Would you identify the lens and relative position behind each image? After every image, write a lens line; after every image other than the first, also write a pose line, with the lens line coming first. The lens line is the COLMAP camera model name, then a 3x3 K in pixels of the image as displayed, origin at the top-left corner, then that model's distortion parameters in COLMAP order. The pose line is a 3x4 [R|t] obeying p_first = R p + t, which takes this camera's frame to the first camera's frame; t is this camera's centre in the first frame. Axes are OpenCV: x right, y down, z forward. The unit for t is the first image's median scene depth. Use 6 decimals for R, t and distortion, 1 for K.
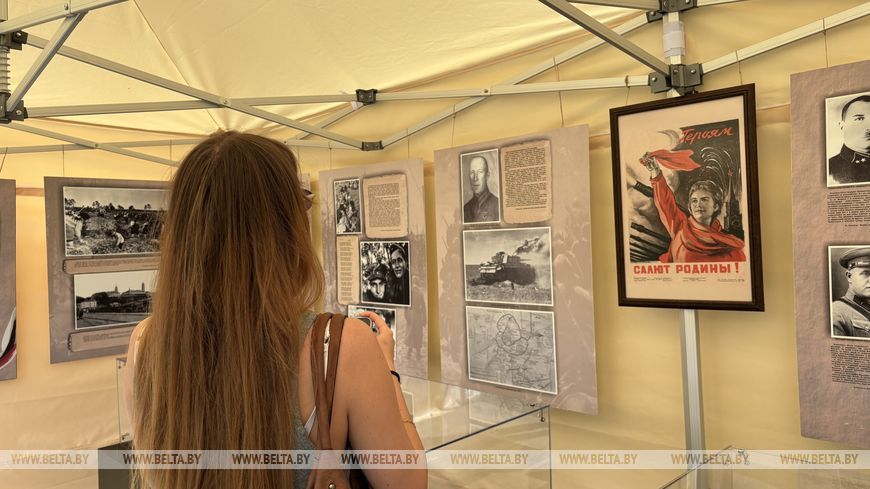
lens RADIAL K [[651.2, 0, 435.0], [0, 651.2, 244.5], [0, 0, 1]] dist [0.055096, -0.111976]
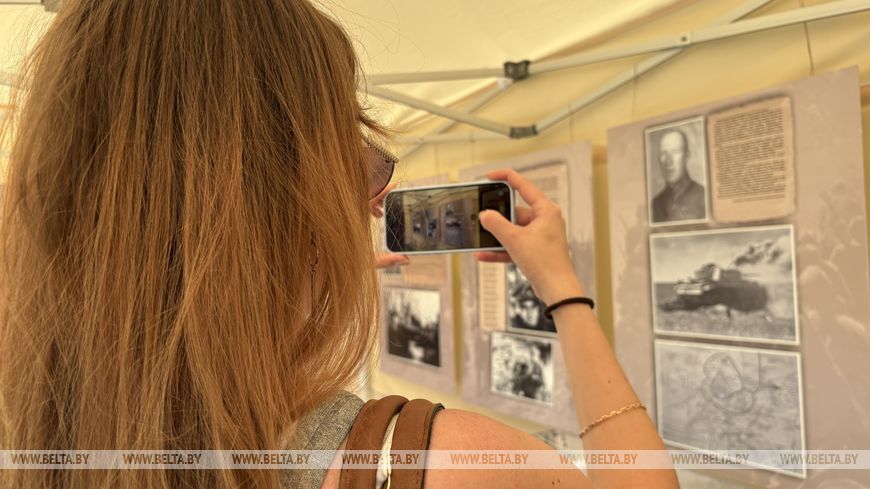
lens RADIAL K [[651.2, 0, 435.0], [0, 651.2, 244.5], [0, 0, 1]] dist [0.055096, -0.111976]
pose [[0.974859, -0.002430, -0.222810, -0.028852], [-0.005890, 0.999310, -0.036669, 0.018235], [0.222745, 0.037060, 0.974172, 0.250030]]
